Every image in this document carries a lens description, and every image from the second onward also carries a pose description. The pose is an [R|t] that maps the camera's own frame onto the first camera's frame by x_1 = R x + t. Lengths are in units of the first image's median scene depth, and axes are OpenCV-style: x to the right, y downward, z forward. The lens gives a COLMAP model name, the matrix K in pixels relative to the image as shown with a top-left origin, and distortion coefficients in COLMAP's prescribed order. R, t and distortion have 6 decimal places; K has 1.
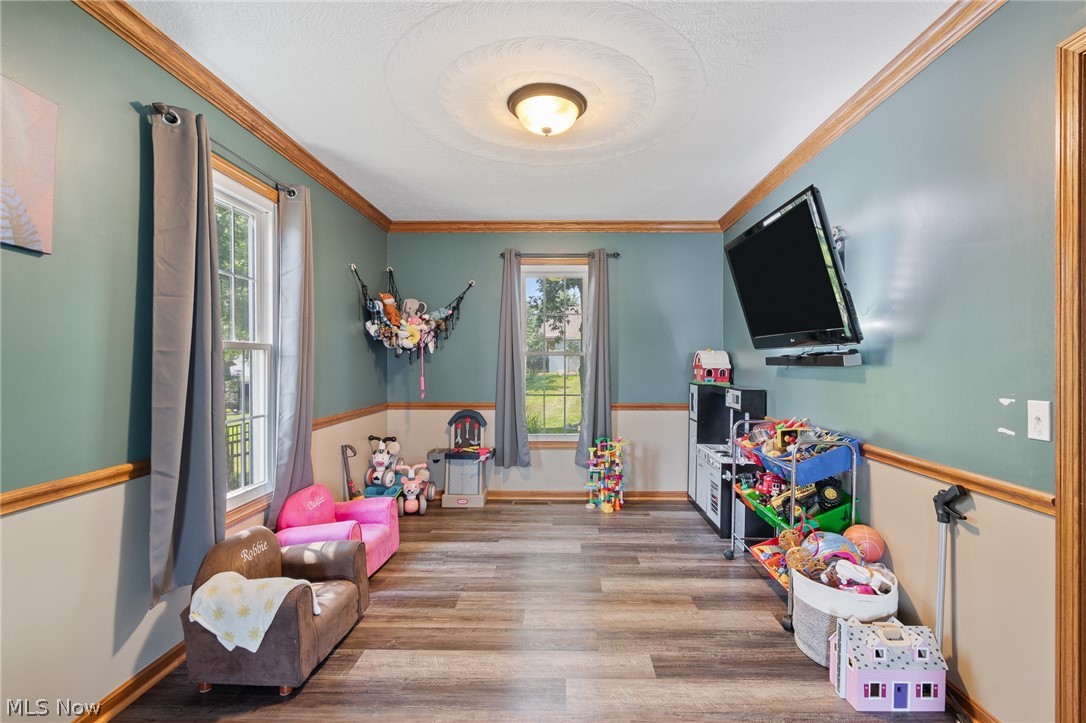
lens RADIAL K [[461.3, 0, 547.1], [0, 461.3, 364.9], [0, 0, 1]] dist [-0.002162, -0.000247]
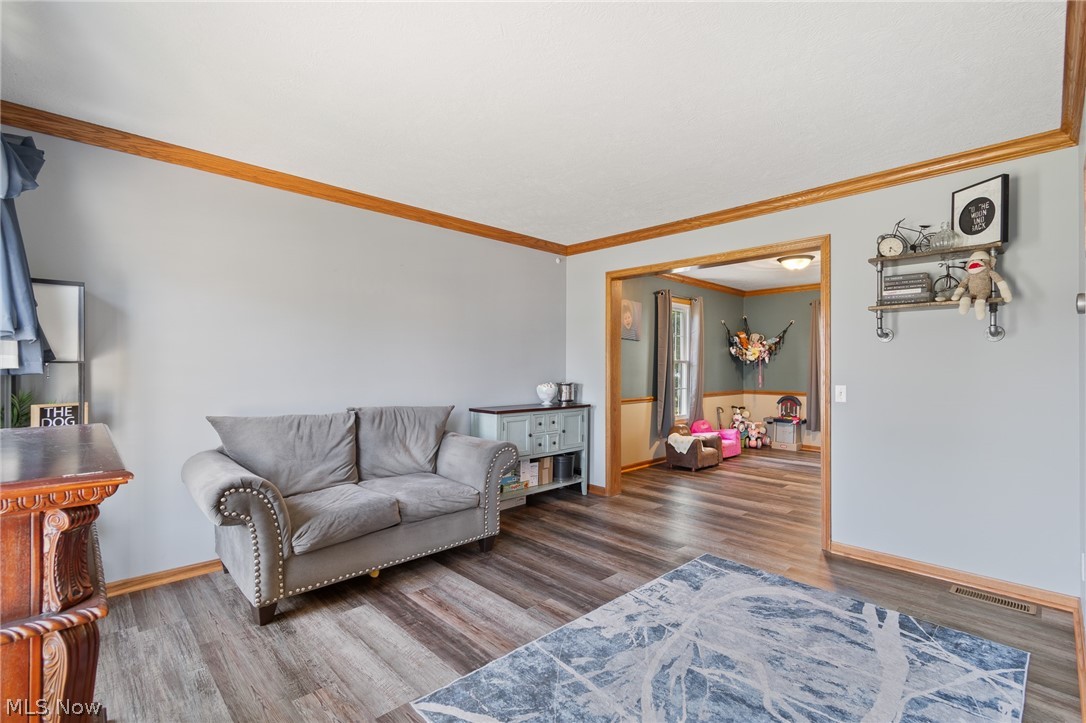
lens RADIAL K [[461.3, 0, 547.1], [0, 461.3, 364.9], [0, 0, 1]] dist [-0.002162, -0.000247]
pose [[0.685183, -0.001940, -0.728369, 0.505255], [-0.007165, 0.999930, -0.009403, 0.005282], [0.728336, 0.011661, 0.685121, -0.917501]]
